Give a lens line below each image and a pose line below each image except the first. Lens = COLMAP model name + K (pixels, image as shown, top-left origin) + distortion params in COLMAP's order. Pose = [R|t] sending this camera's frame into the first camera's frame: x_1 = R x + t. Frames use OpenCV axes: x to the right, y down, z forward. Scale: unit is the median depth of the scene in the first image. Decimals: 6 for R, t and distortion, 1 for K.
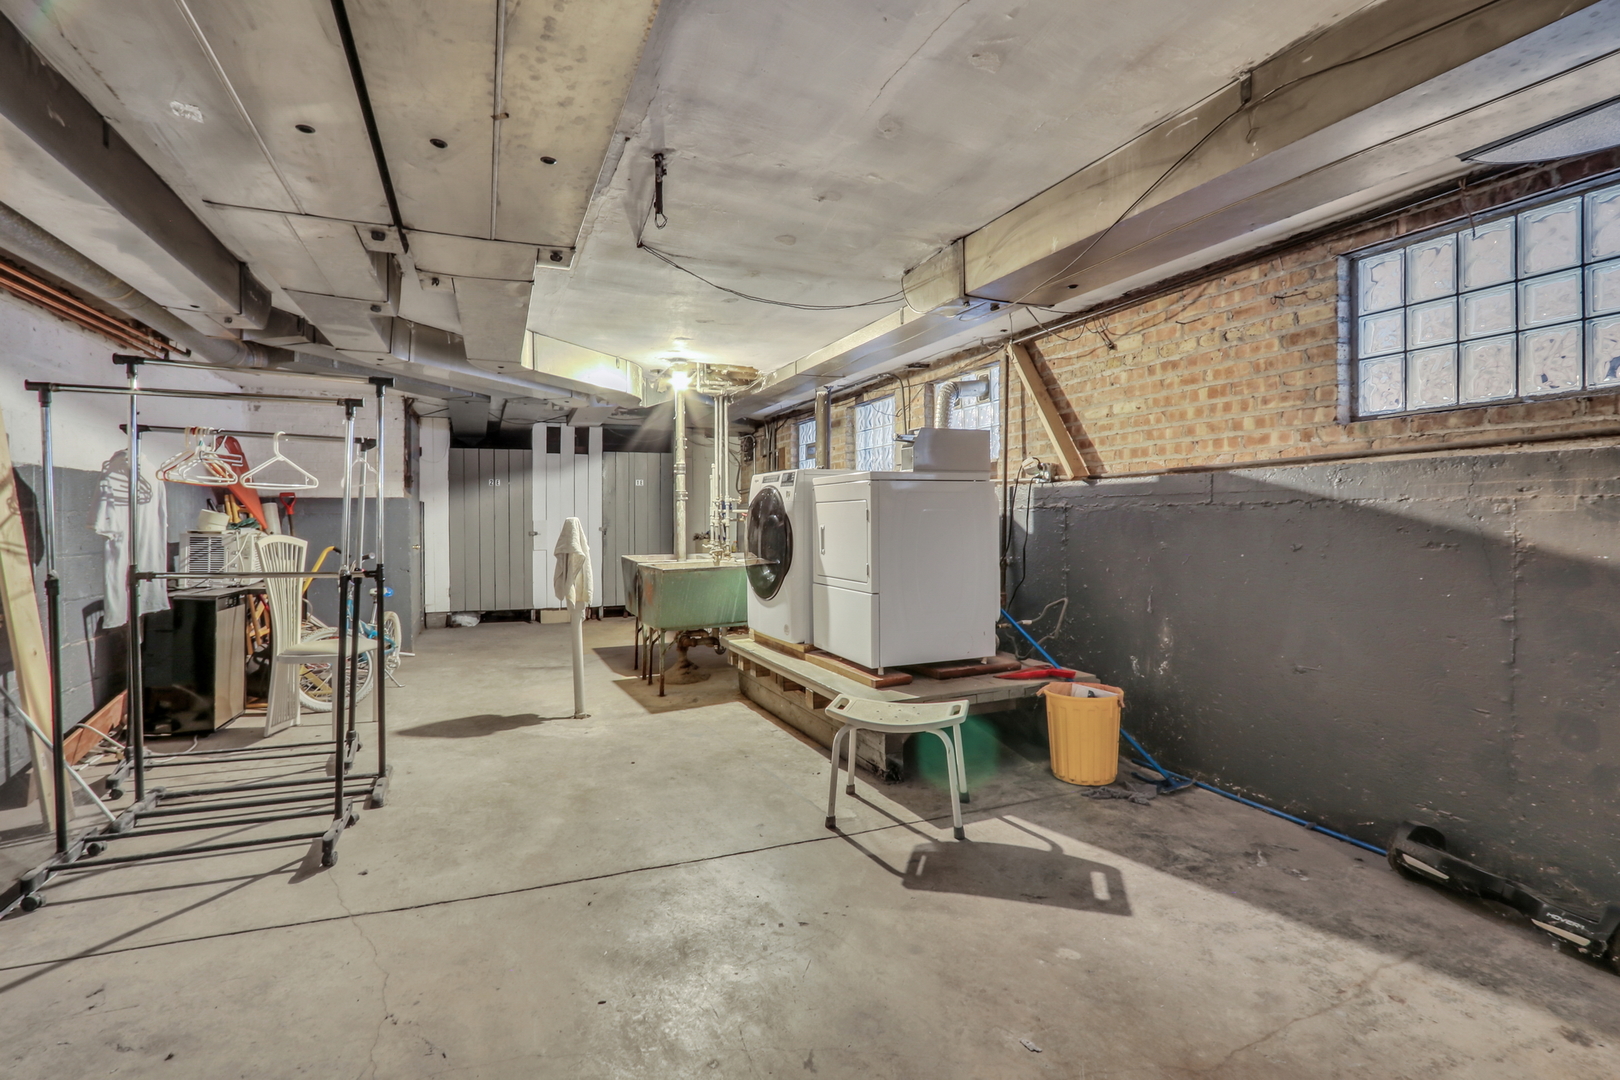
lens RADIAL K [[785.8, 0, 803.0], [0, 785.8, 533.2], [0, 0, 1]] dist [-0.015486, -0.000820]
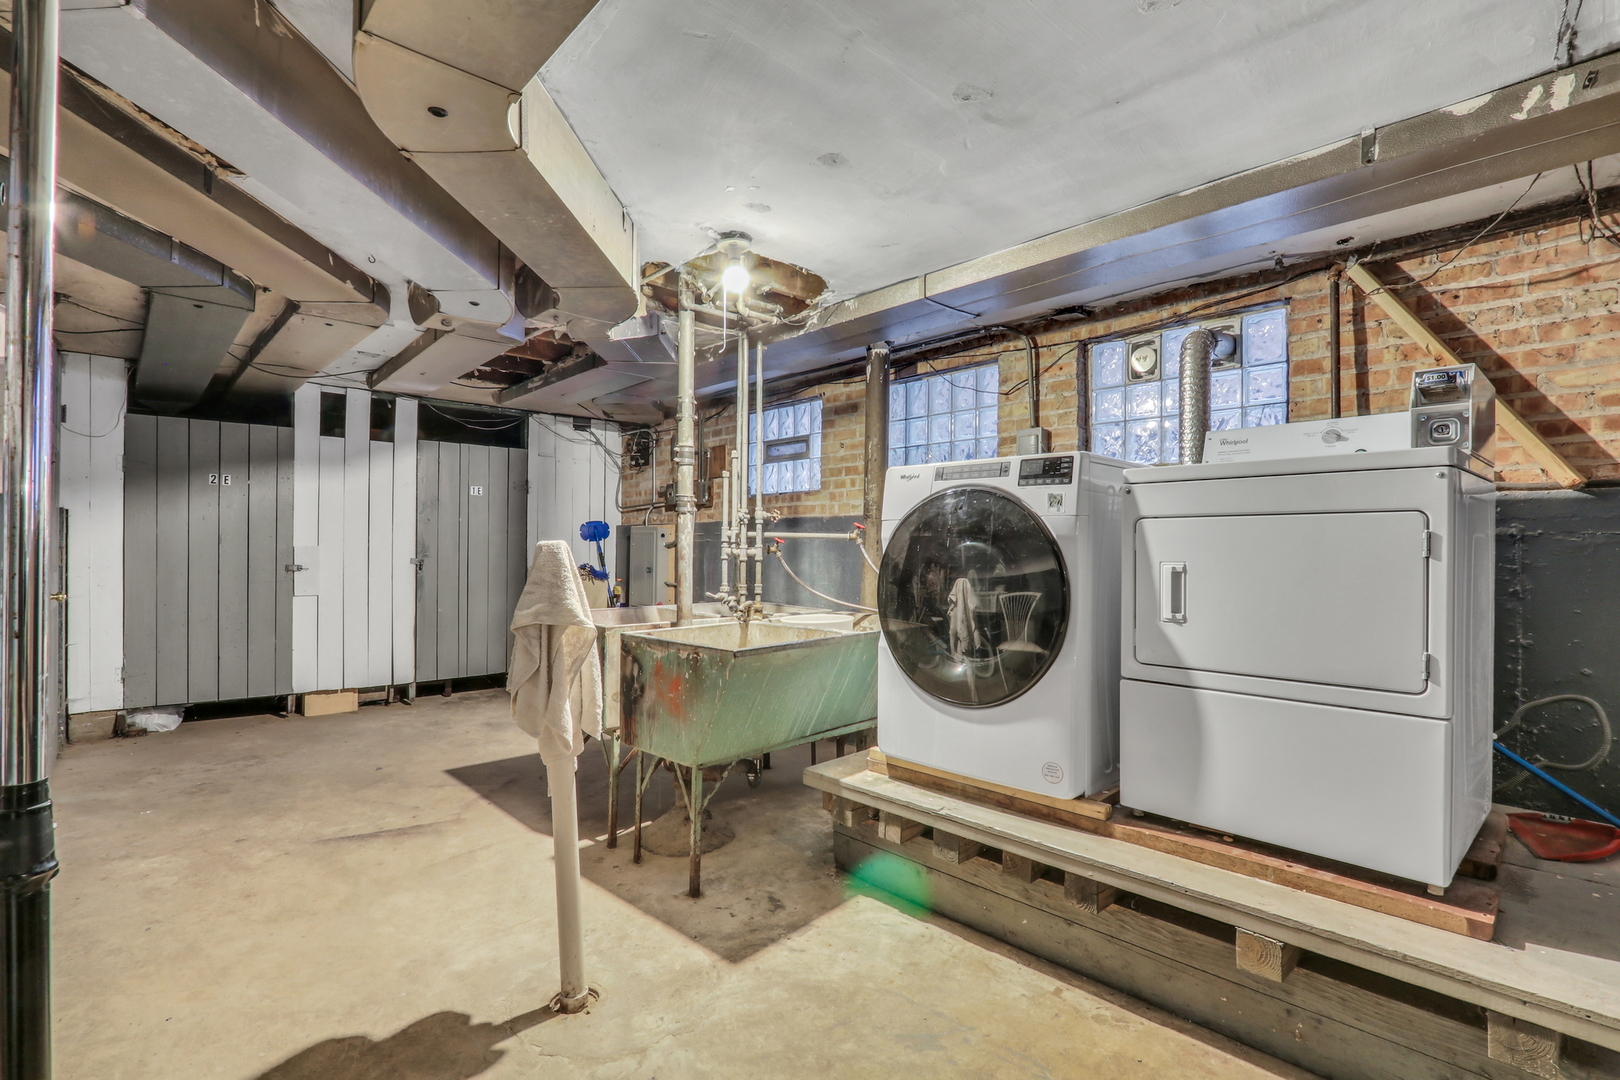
lens RADIAL K [[756.9, 0, 802.5], [0, 756.9, 553.8], [0, 0, 1]] dist [0.003072, -0.013090]
pose [[0.937338, 0.006461, 0.348363, -0.258370], [-0.002991, 0.999940, -0.010496, -0.007725], [-0.348410, 0.008796, 0.937301, 0.463322]]
